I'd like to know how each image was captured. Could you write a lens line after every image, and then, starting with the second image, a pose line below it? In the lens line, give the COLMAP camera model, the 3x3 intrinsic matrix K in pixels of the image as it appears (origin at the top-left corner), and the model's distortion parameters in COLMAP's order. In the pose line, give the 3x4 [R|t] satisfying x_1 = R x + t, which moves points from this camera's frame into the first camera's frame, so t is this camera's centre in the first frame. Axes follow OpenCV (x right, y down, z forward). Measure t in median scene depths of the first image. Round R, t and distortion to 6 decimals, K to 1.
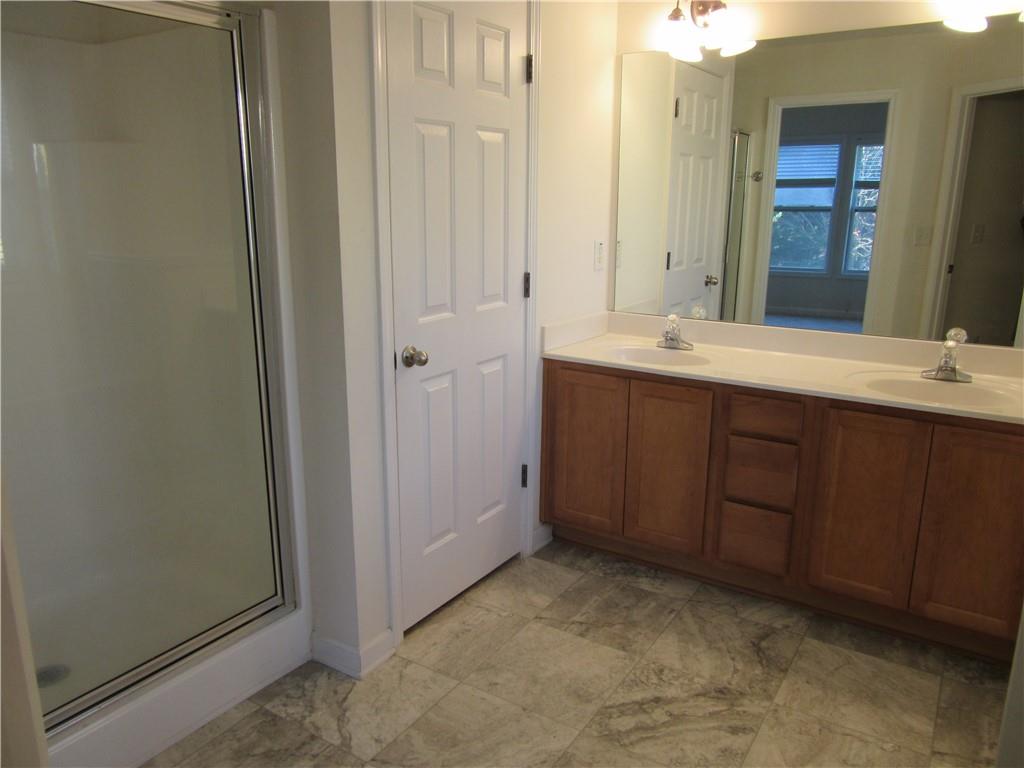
lens RADIAL K [[760.6, 0, 512.0], [0, 760.6, 384.0], [0, 0, 1]] dist [-0.018811, 0.005649]
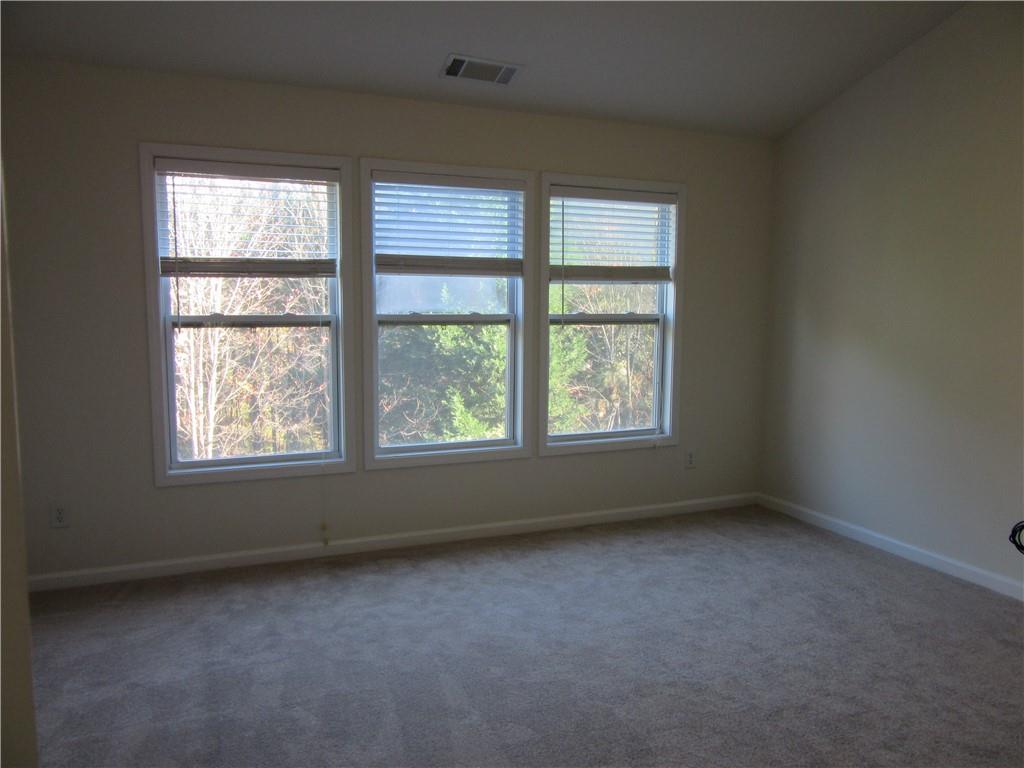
lens RADIAL K [[760.6, 0, 512.0], [0, 760.6, 384.0], [0, 0, 1]] dist [-0.018811, 0.005649]
pose [[0.833312, 0.059989, -0.549538, 0.701985], [-0.133145, 0.986610, -0.094198, -0.145705], [0.536529, 0.151665, 0.830141, 0.605518]]
